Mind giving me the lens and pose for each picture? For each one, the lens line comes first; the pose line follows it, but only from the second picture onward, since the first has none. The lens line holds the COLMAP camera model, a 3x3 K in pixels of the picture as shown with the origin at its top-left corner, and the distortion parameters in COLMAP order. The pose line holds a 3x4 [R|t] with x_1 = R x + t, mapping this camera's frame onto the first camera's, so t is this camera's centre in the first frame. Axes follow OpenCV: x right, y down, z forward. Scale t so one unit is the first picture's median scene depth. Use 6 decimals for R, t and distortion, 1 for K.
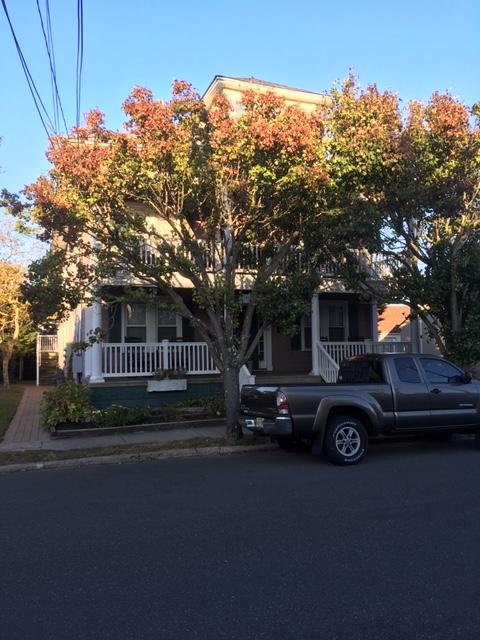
lens RADIAL K [[535.2, 0, 240.3], [0, 535.2, 319.5], [0, 0, 1]] dist [0.121866, -0.159278]
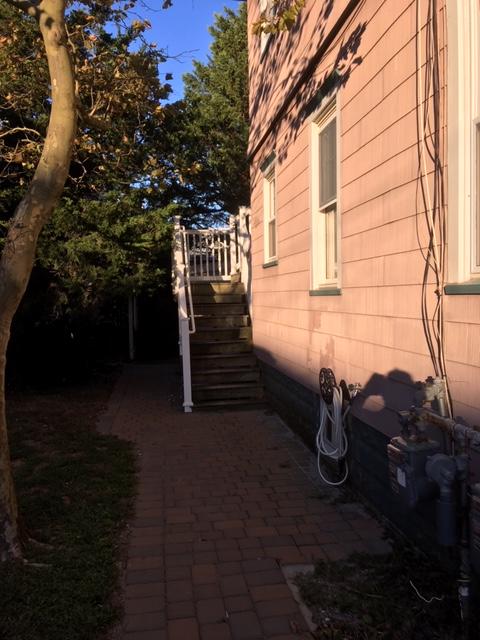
lens RADIAL K [[535.2, 0, 240.0], [0, 535.2, 320.6], [0, 0, 1]] dist [0.121866, -0.159278]
pose [[0.979002, 0.000037, -0.203850, -0.292551], [0.025131, 0.992350, 0.120870, 0.049387], [0.202295, -0.123455, 0.971512, 0.752041]]
